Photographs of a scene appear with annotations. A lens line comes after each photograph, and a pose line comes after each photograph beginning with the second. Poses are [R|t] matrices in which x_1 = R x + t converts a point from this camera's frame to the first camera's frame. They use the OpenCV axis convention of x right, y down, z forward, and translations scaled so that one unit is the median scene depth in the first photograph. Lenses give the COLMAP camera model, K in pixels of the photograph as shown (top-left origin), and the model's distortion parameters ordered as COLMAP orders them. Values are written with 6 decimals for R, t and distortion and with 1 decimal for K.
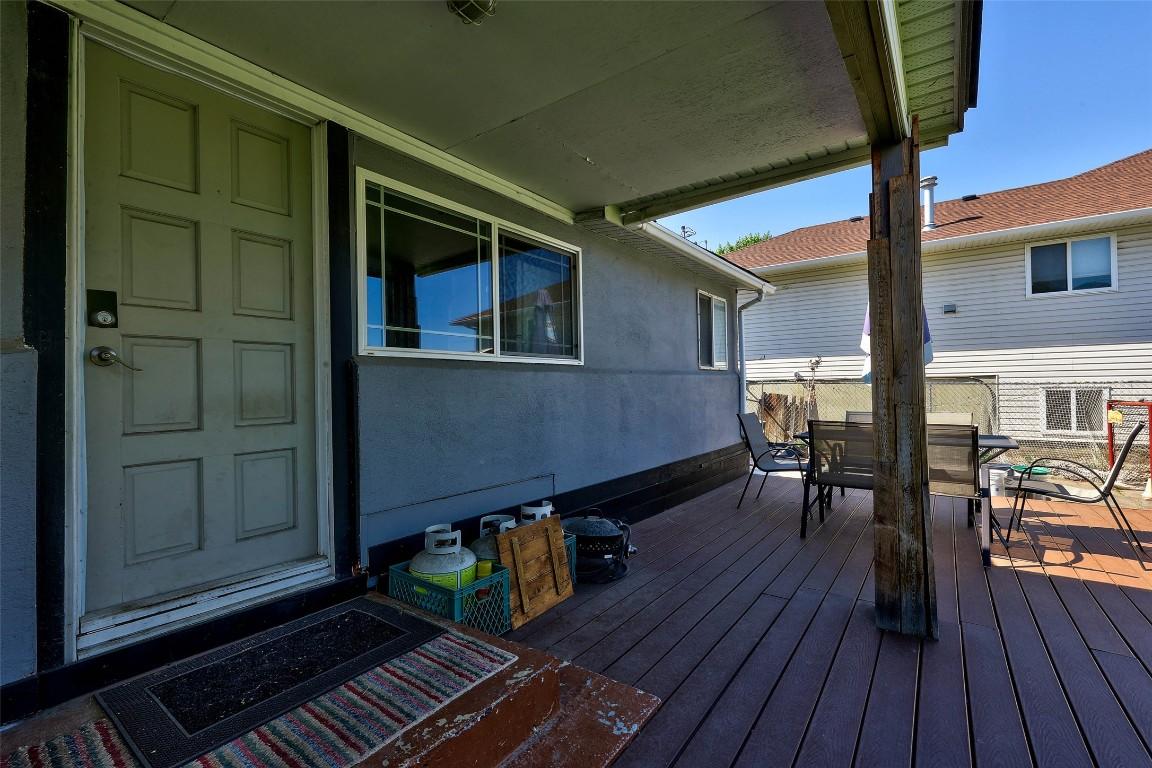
lens RADIAL K [[569.5, 0, 576.0], [0, 569.5, 384.0], [0, 0, 1]] dist [-0.015774, -0.000337]
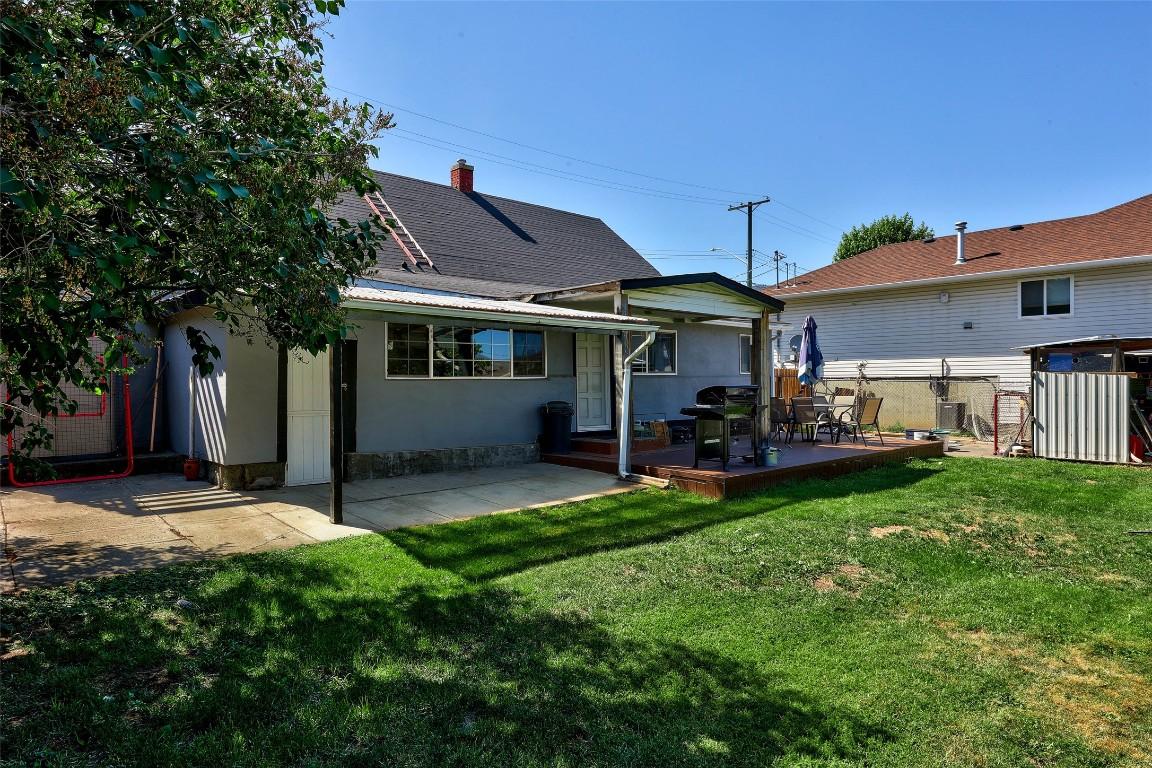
lens RADIAL K [[569.5, 0, 576.0], [0, 569.5, 384.0], [0, 0, 1]] dist [-0.015774, -0.000337]
pose [[0.979373, 0.006812, -0.201945, 0.030352], [-0.004557, 0.999922, 0.011632, -0.007147], [0.202009, -0.010472, 0.979328, -0.595878]]
